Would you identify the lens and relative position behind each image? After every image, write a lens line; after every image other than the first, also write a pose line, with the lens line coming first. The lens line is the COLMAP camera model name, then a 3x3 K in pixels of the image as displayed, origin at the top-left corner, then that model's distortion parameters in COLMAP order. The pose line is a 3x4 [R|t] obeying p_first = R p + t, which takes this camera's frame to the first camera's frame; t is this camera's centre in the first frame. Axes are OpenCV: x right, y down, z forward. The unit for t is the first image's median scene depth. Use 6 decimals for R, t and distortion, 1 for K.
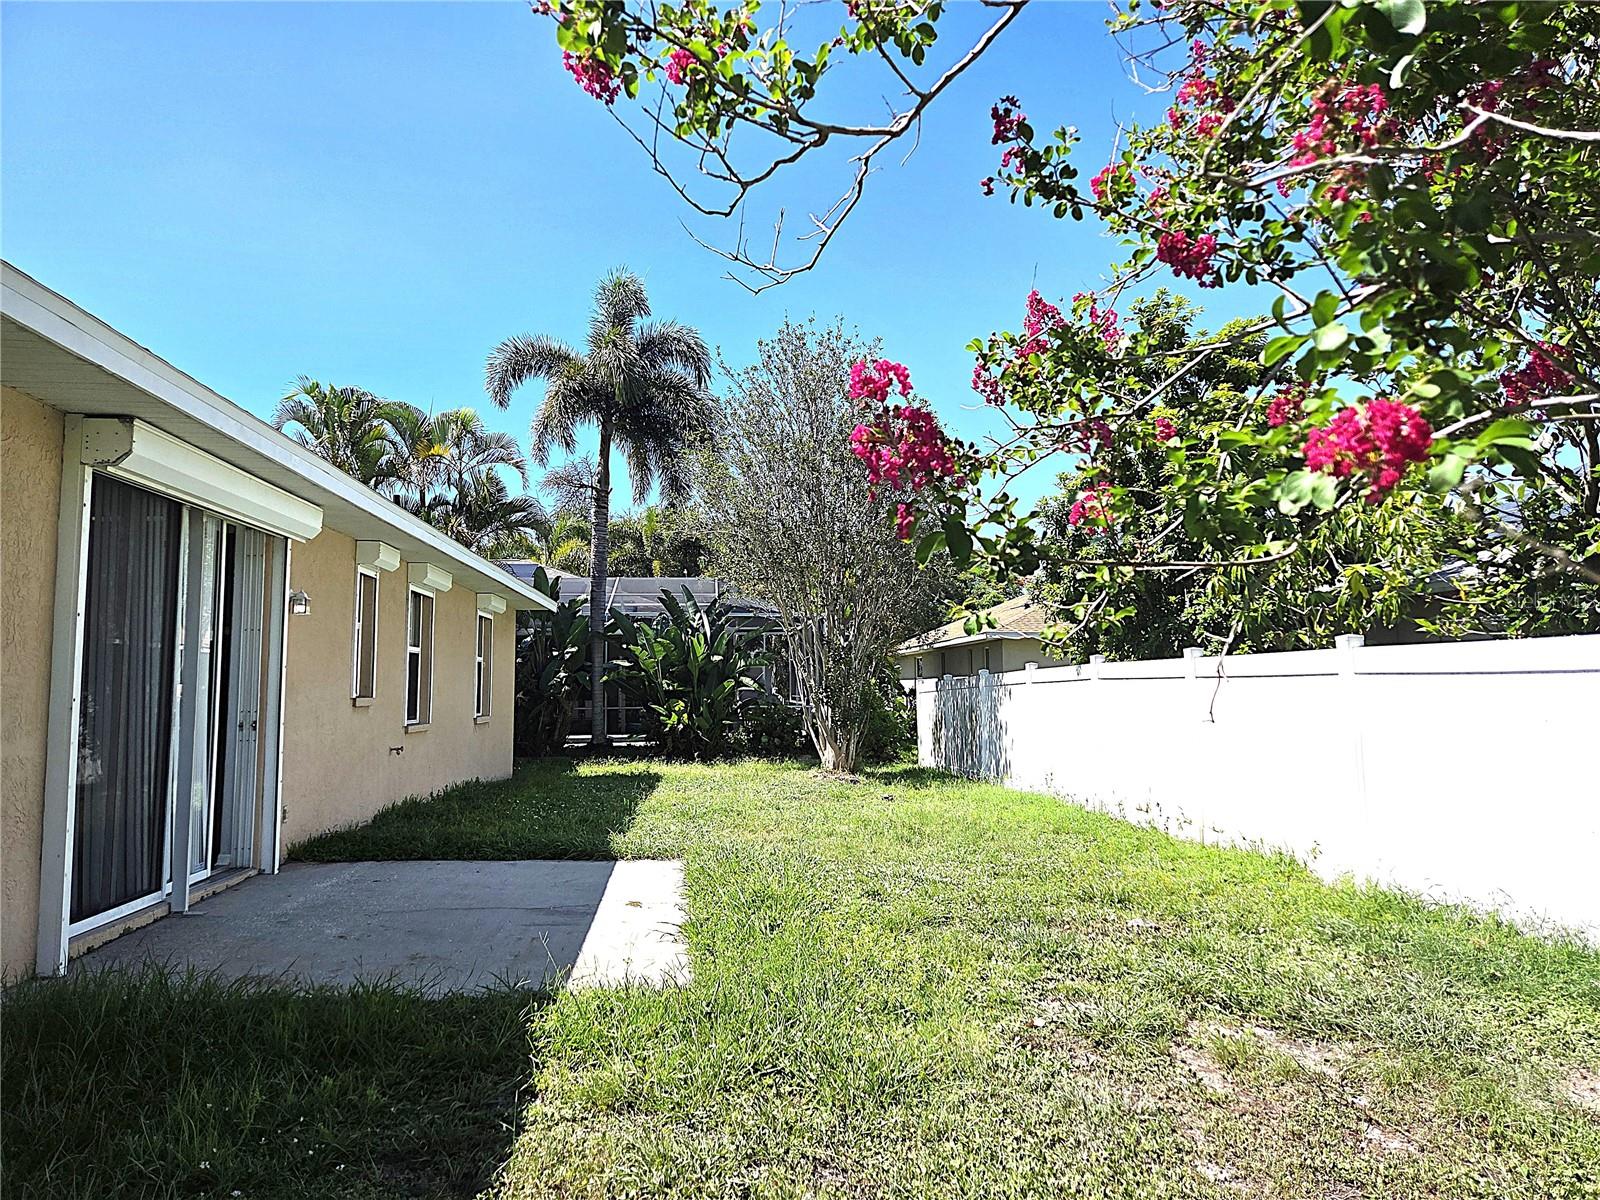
lens RADIAL K [[1069.2, 0, 809.2], [0, 1069.2, 591.0], [0, 0, 1]] dist [0.073517, -0.058584]
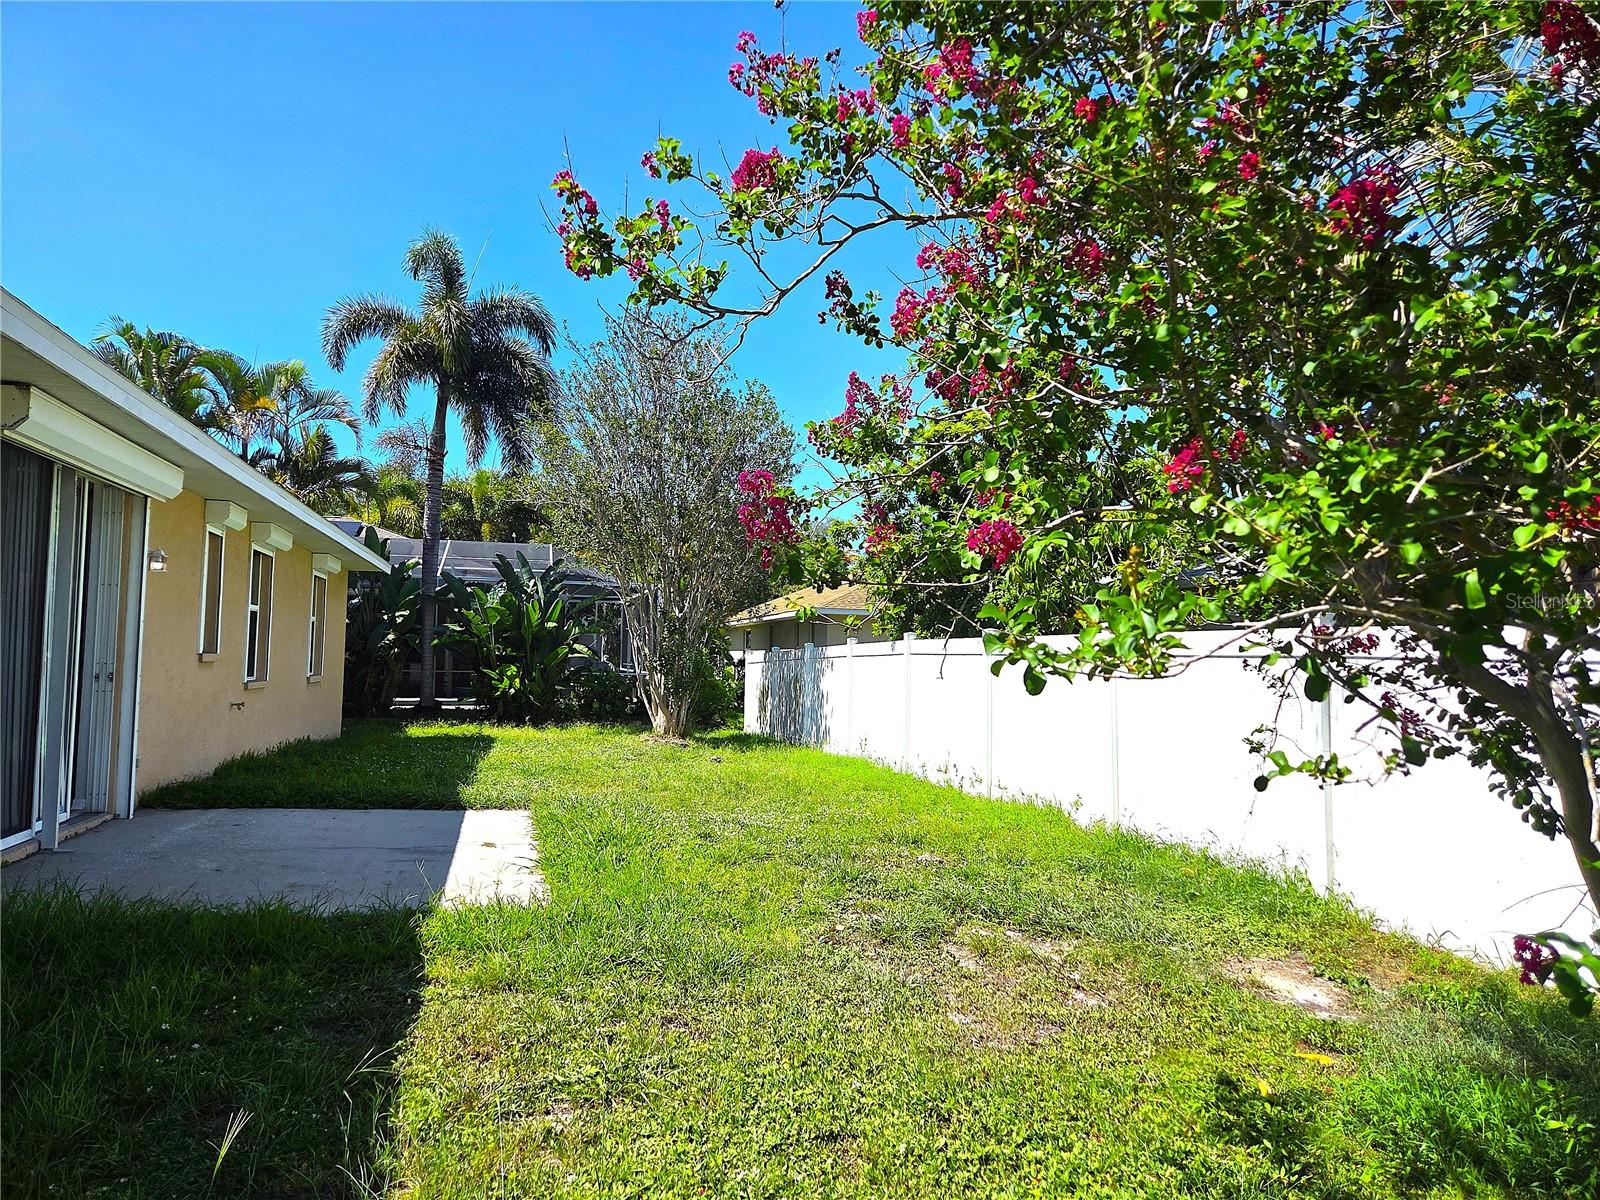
lens RADIAL K [[1069.2, 0, 790.6], [0, 1069.2, 596.6], [0, 0, 1]] dist [0.073517, -0.058584]
pose [[0.989311, 0.034172, 0.141763, -0.010746], [-0.038759, 0.998807, 0.029721, -0.005112], [-0.140578, -0.034898, 0.989454, -0.068491]]
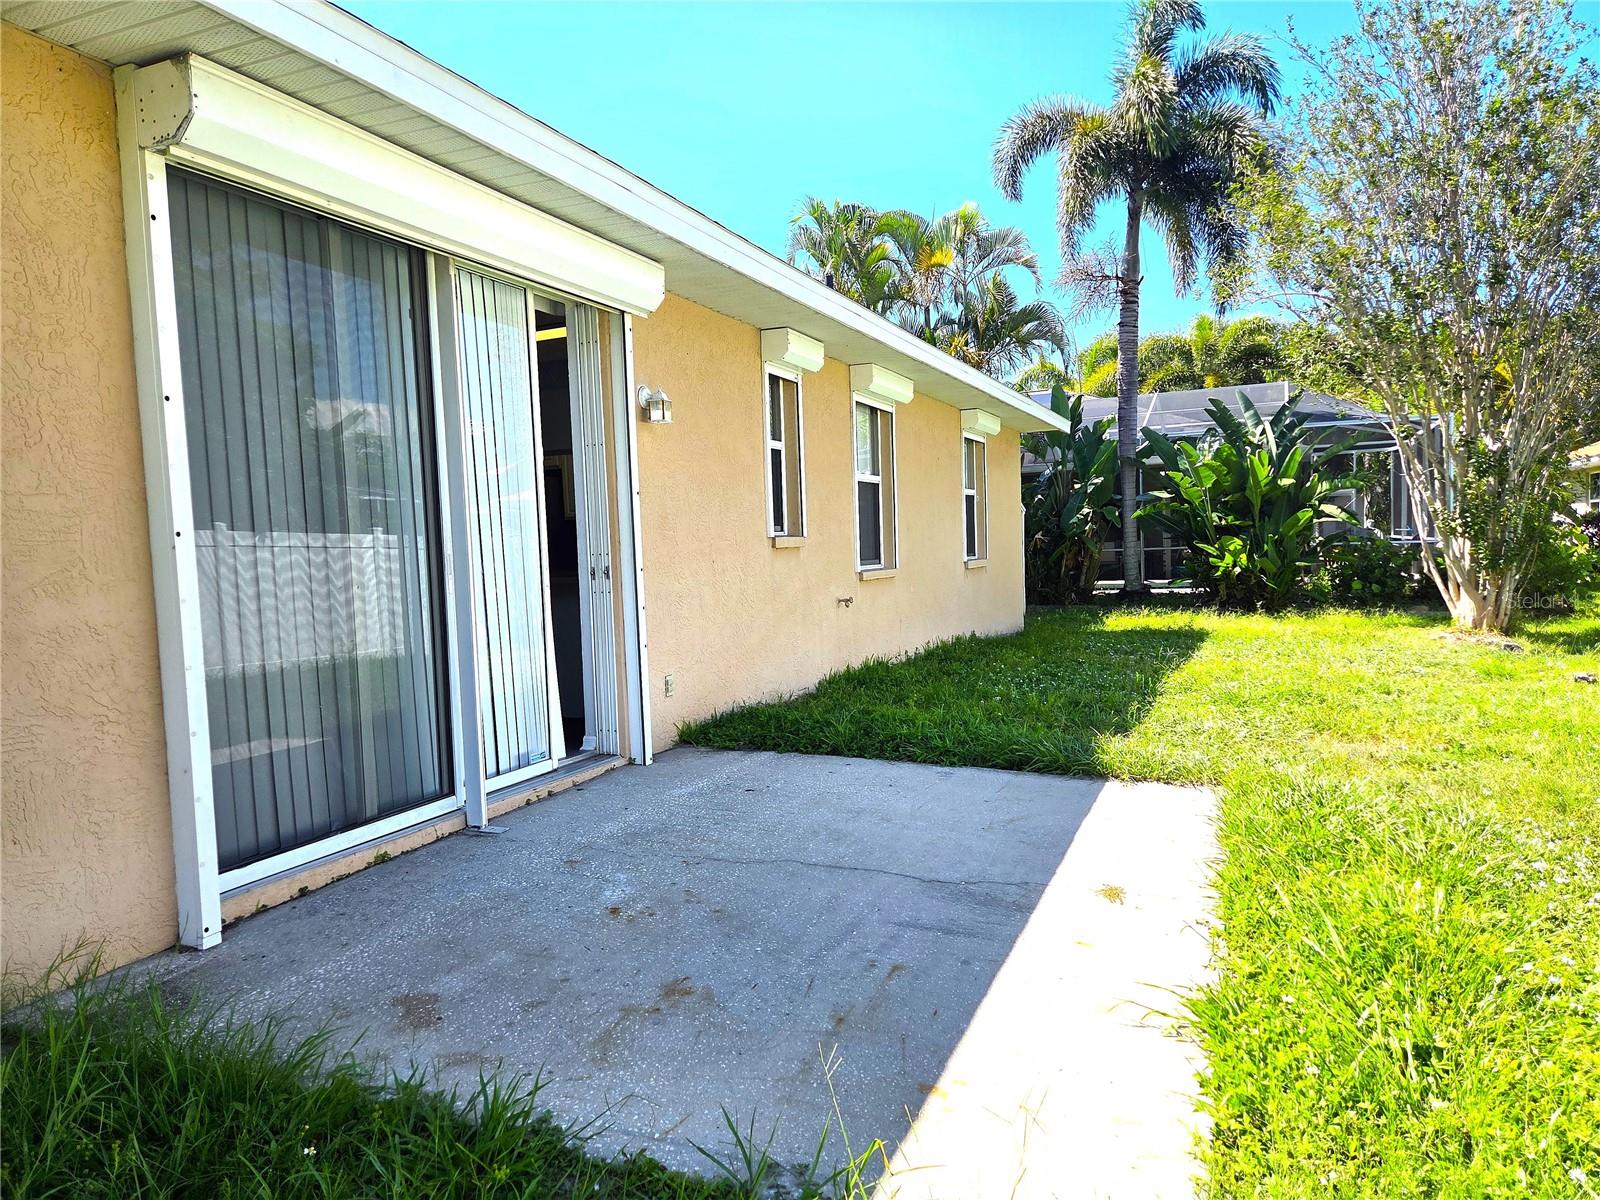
lens RADIAL K [[1069.2, 0, 808.9], [0, 1069.2, 609.9], [0, 0, 1]] dist [0.073517, -0.058584]
pose [[0.875511, 0.008060, -0.483131, -0.016673], [0.069968, 0.987208, 0.143264, 0.030156], [0.478106, -0.159233, 0.863747, 0.240645]]
